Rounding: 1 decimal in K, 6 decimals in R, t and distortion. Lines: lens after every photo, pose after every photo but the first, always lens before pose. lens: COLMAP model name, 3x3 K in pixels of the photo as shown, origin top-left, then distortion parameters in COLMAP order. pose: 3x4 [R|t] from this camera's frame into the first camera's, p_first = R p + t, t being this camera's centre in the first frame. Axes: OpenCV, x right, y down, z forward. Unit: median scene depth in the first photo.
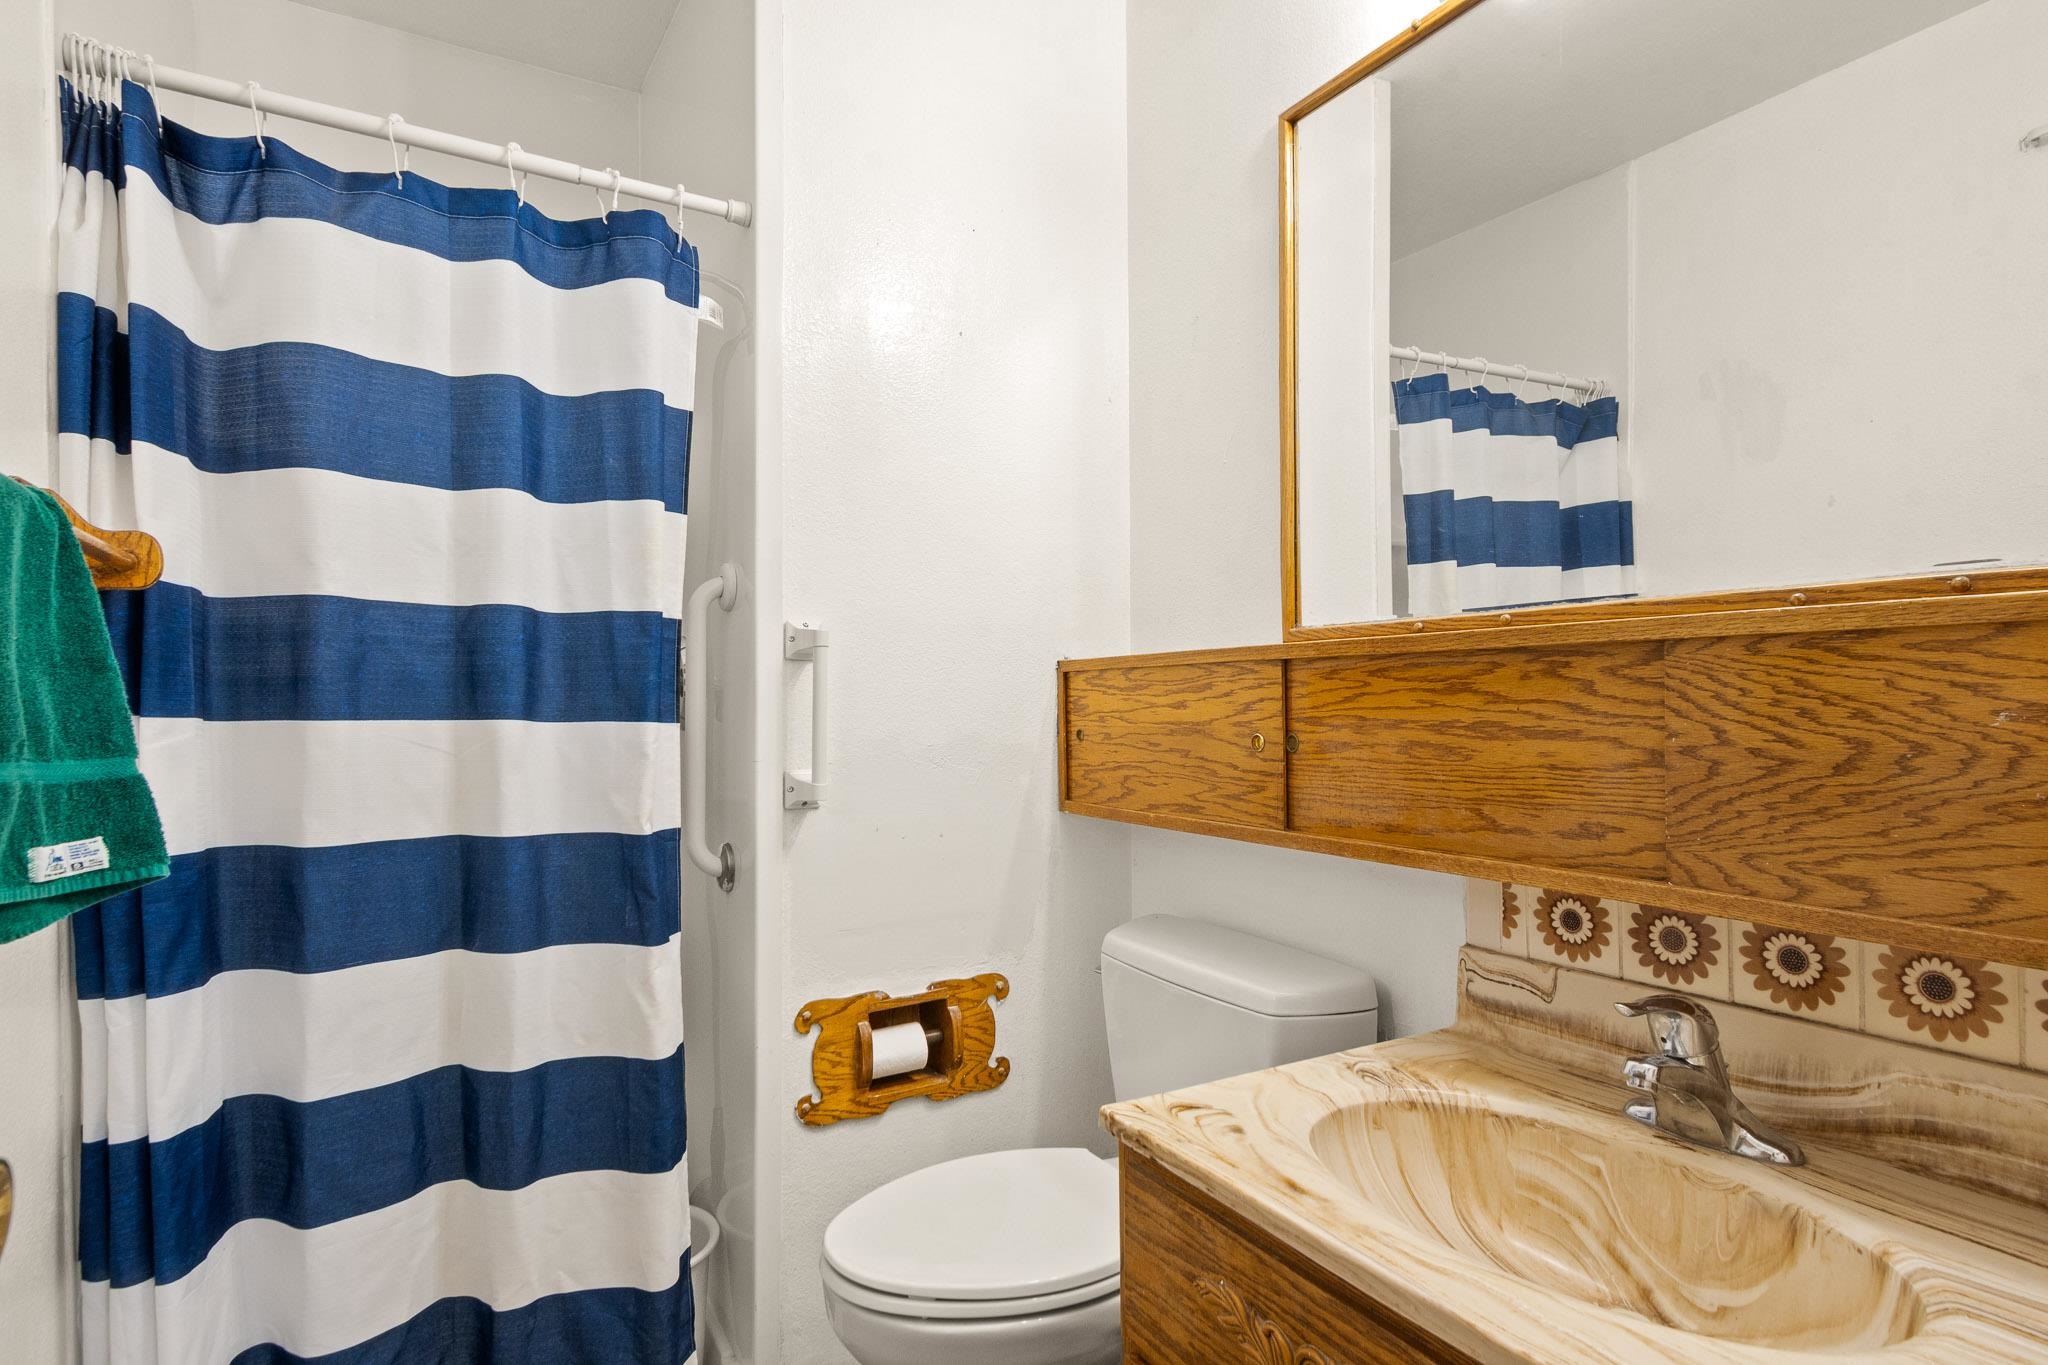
lens RADIAL K [[1082.1, 0, 1030.5], [0, 1082.1, 685.3], [0, 0, 1]] dist [-0.005144, -0.000490]
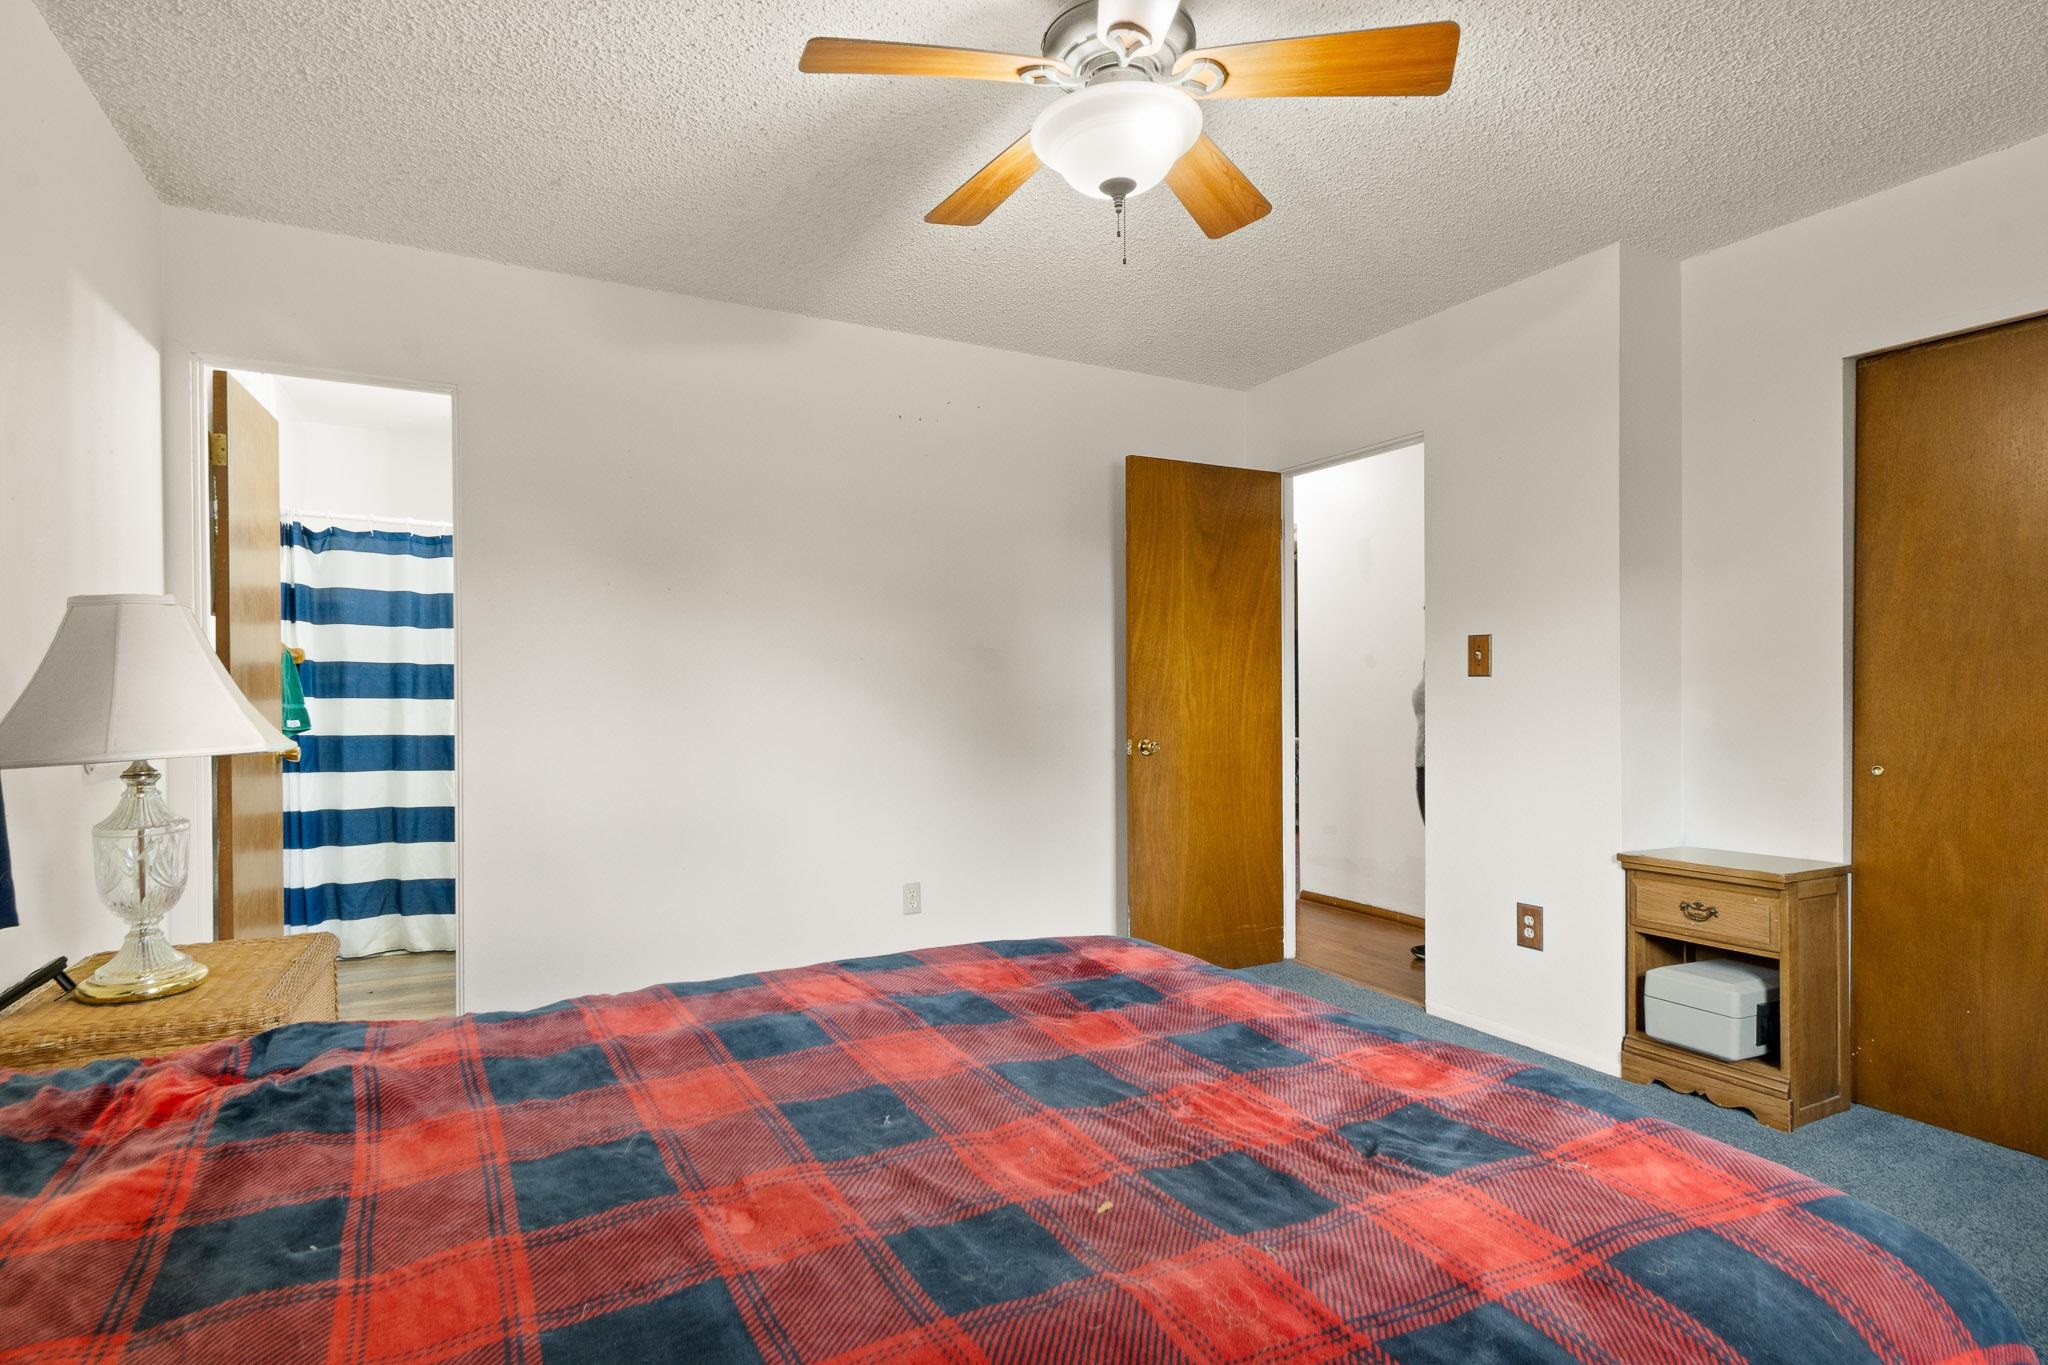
lens RADIAL K [[1017.5, 0, 1016.8], [0, 1017.5, 691.0], [0, 0, 1]] dist [0.000110, -0.001940]
pose [[0.999550, 0.011666, -0.027641, 1.469631], [-0.011288, 0.999841, 0.013817, -0.054606], [0.027798, -0.013498, 0.999522, -2.051479]]
